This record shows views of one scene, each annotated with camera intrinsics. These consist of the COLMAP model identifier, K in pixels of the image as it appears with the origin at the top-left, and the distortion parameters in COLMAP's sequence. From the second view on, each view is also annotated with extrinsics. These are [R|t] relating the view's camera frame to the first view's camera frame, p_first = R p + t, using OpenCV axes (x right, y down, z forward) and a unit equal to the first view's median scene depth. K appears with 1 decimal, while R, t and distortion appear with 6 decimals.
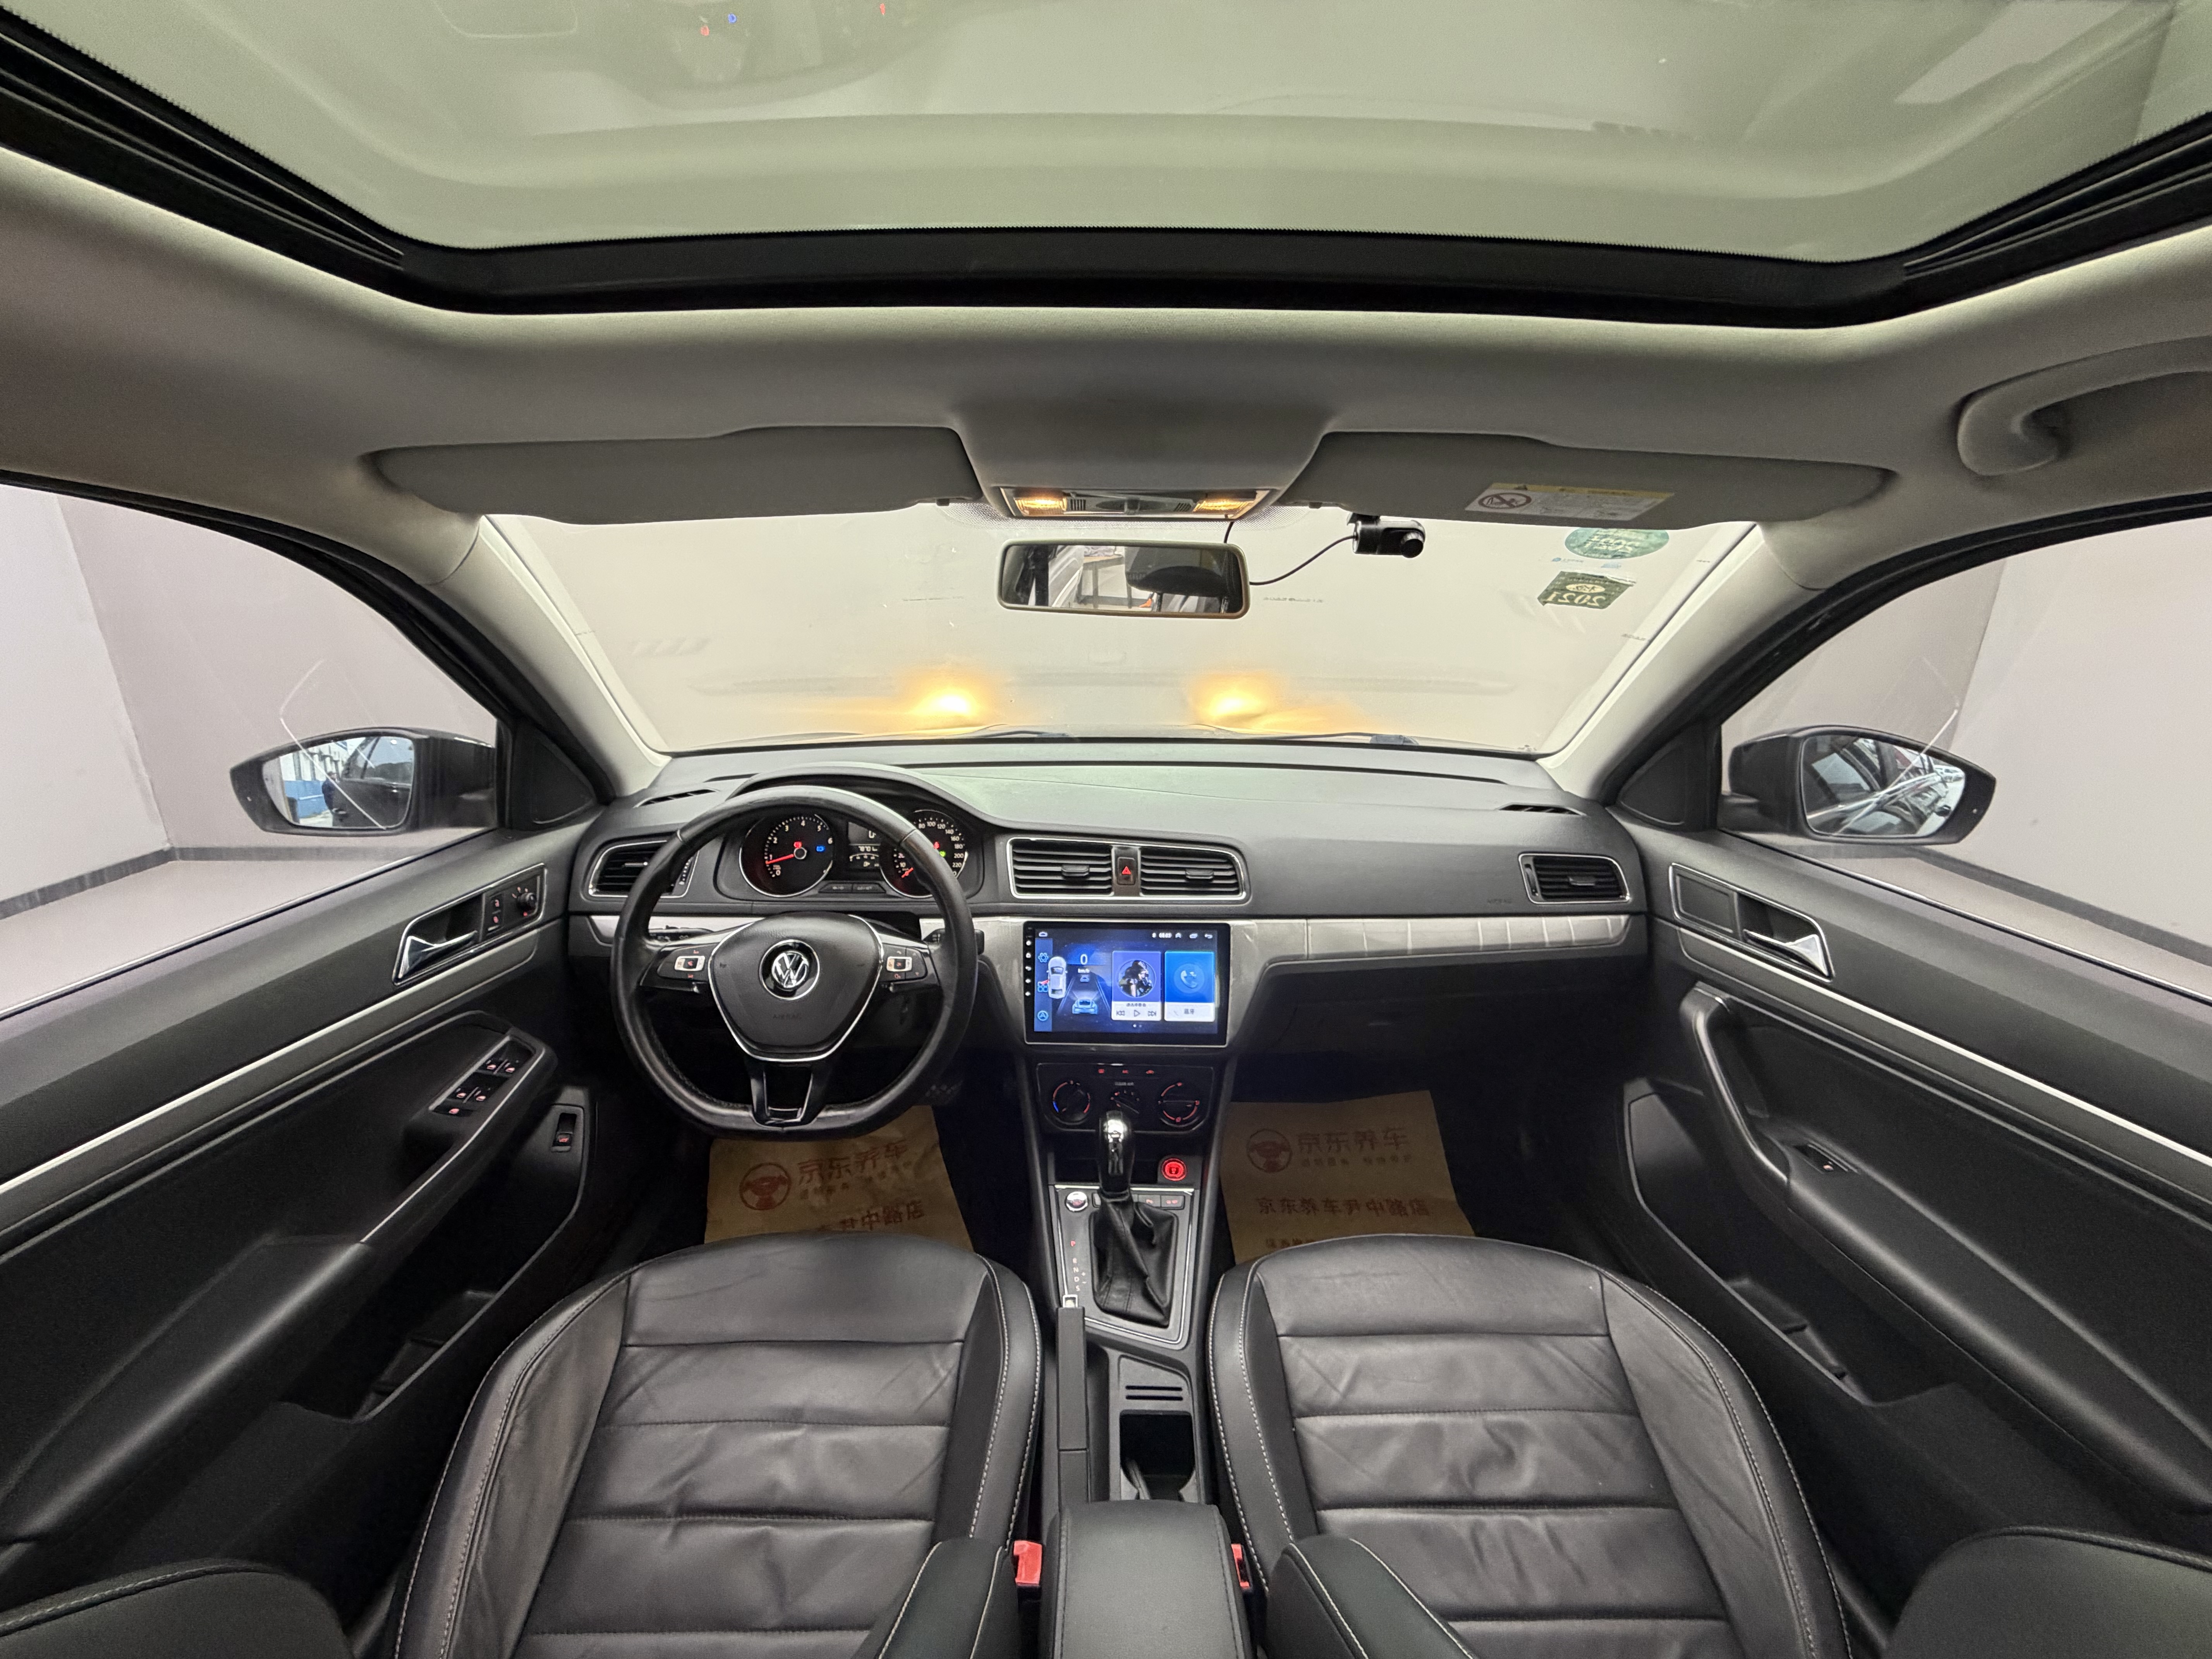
lens RADIAL K [[890.4, 0, 1099.9], [0, 890.4, 839.8], [0, 0, 1]] dist [-0.012217, -0.000141]
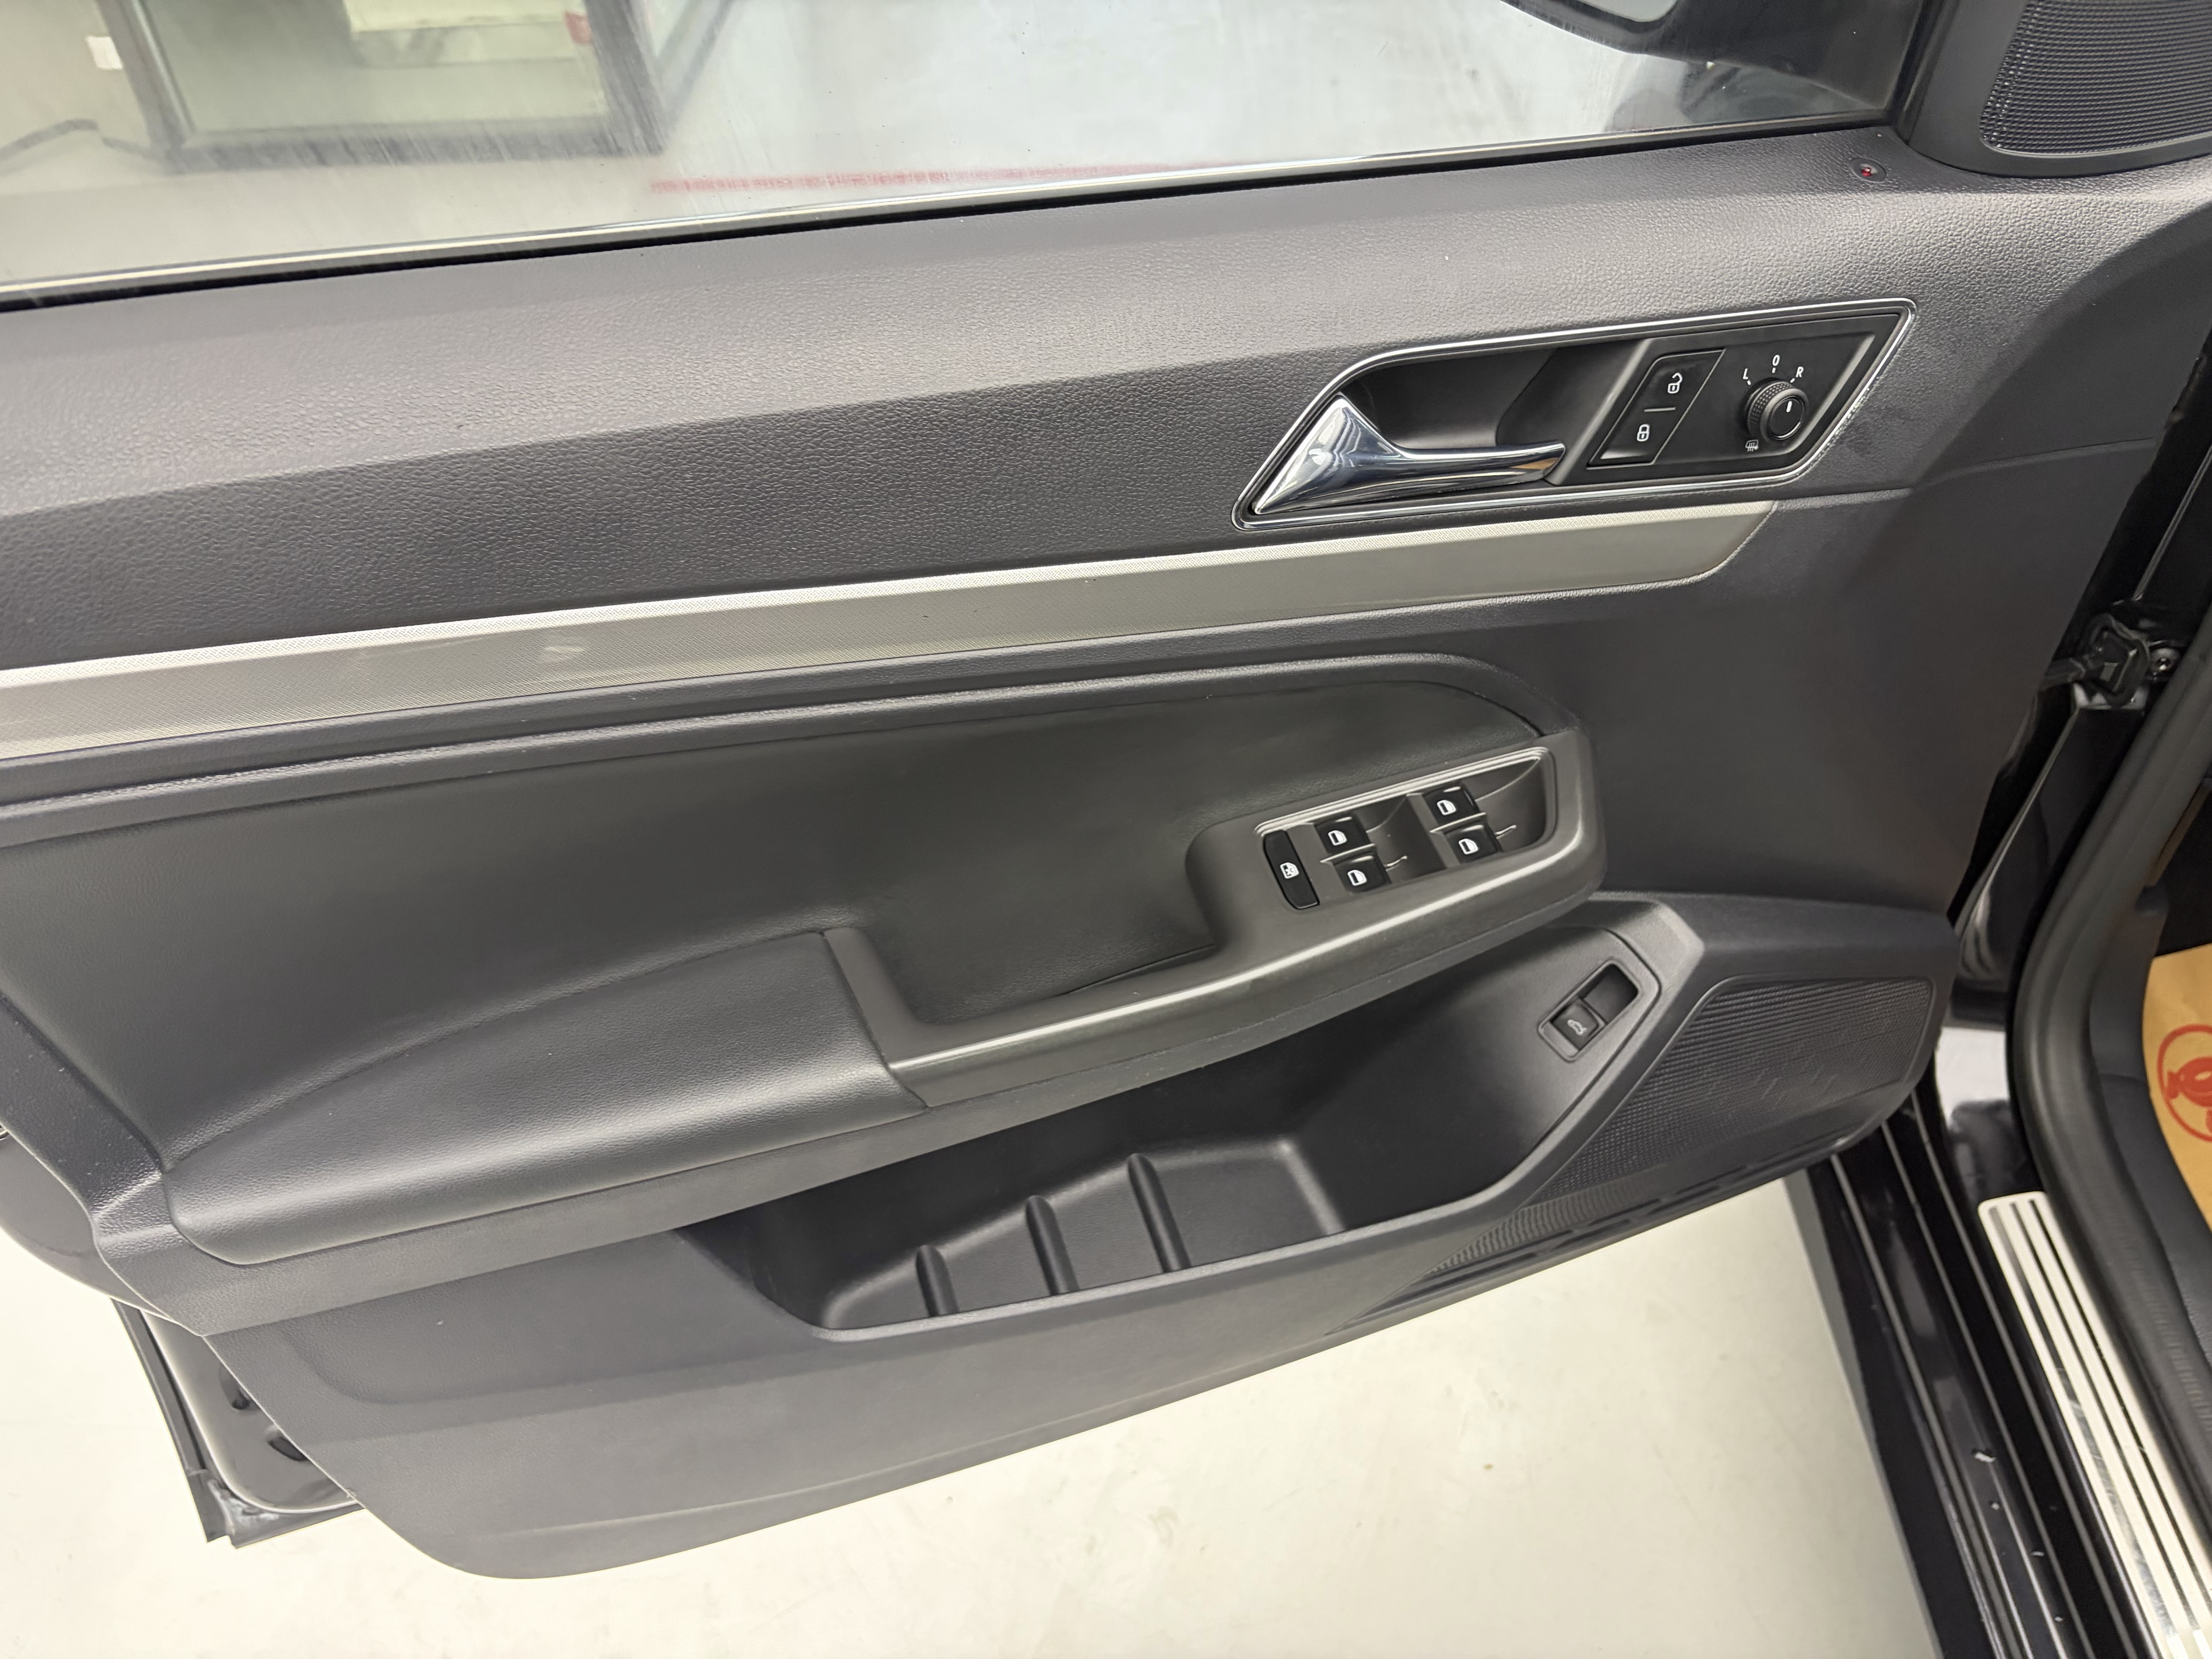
lens RADIAL K [[1669.4, 0, 1114.3], [0, 1669.4, 828.8], [0, 0, 1]] dist [0.039385, -0.022099]
pose [[0.333200, 0.606183, -0.722163, -0.213495], [-0.276990, 0.795067, 0.539578, -0.059637], [0.901251, 0.020245, 0.432824, 0.528142]]
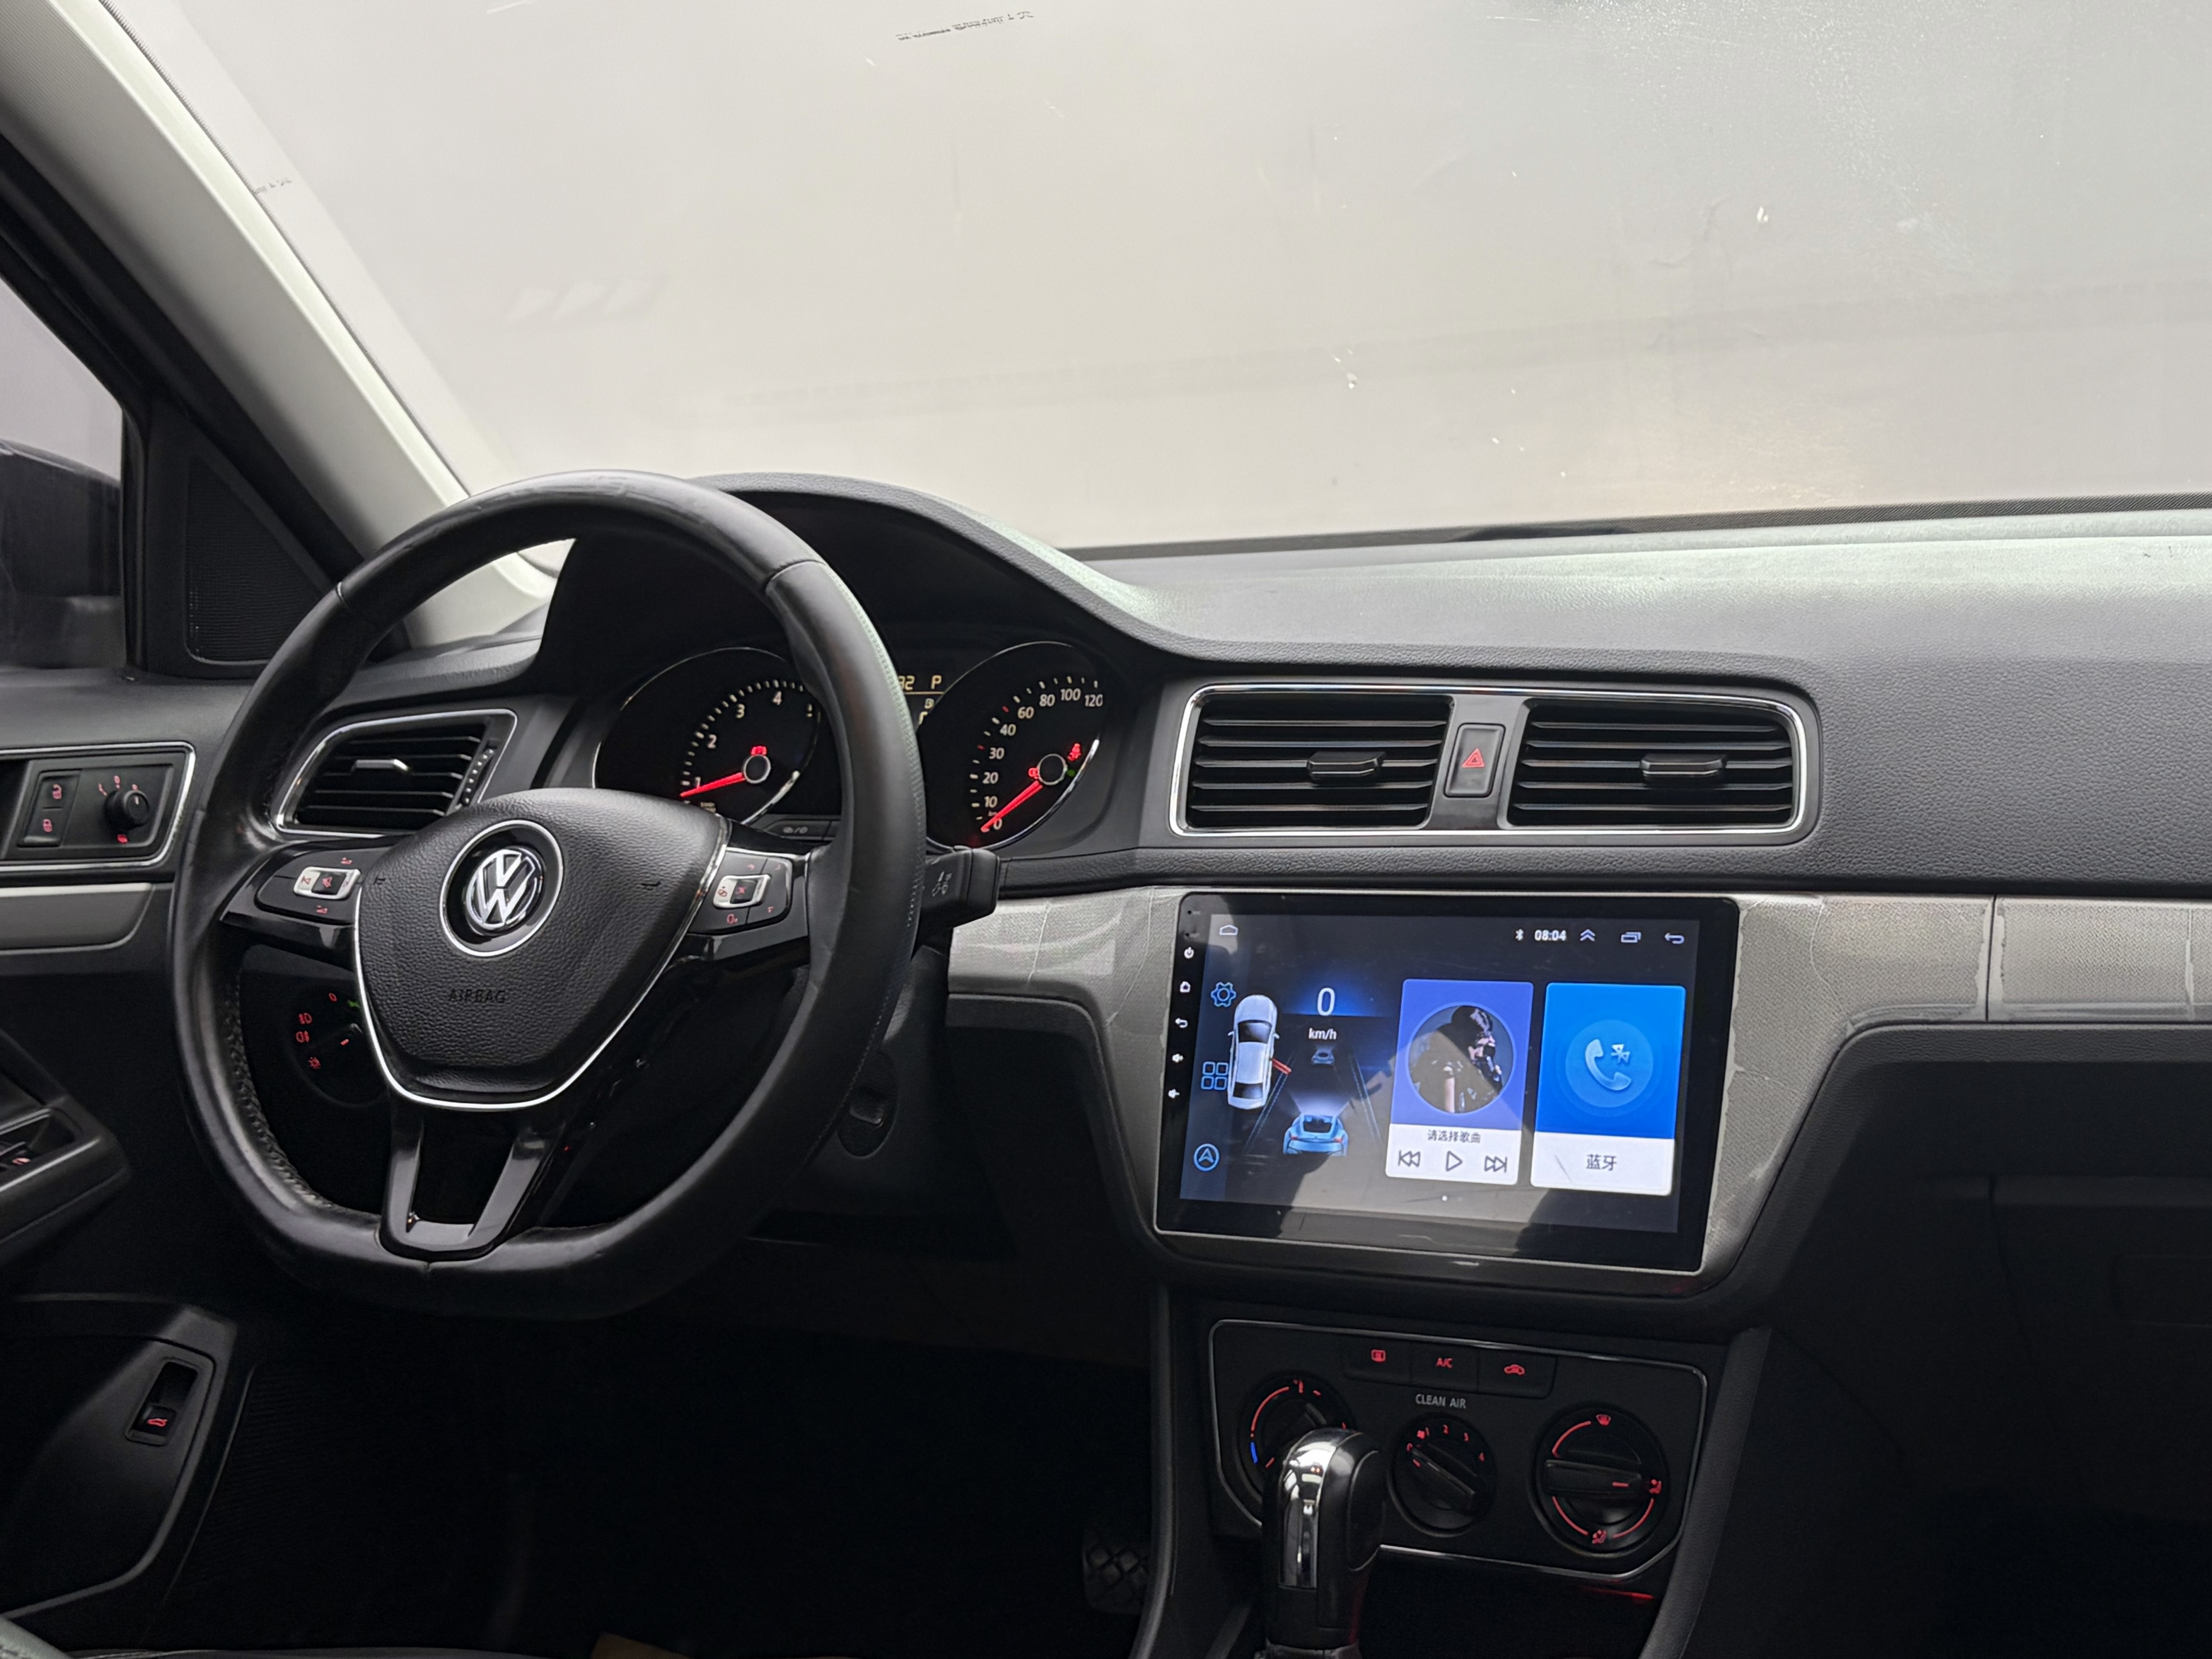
lens RADIAL K [[3019.9, 0, 1097.4], [0, 3019.9, 827.6], [0, 0, 1]] dist [0.067271, 0.000000]
pose [[0.883459, 0.000625, -0.468508, 0.458468], [-0.085296, 0.983502, -0.159528, 0.264411], [0.460679, 0.180898, 0.868937, -0.081303]]
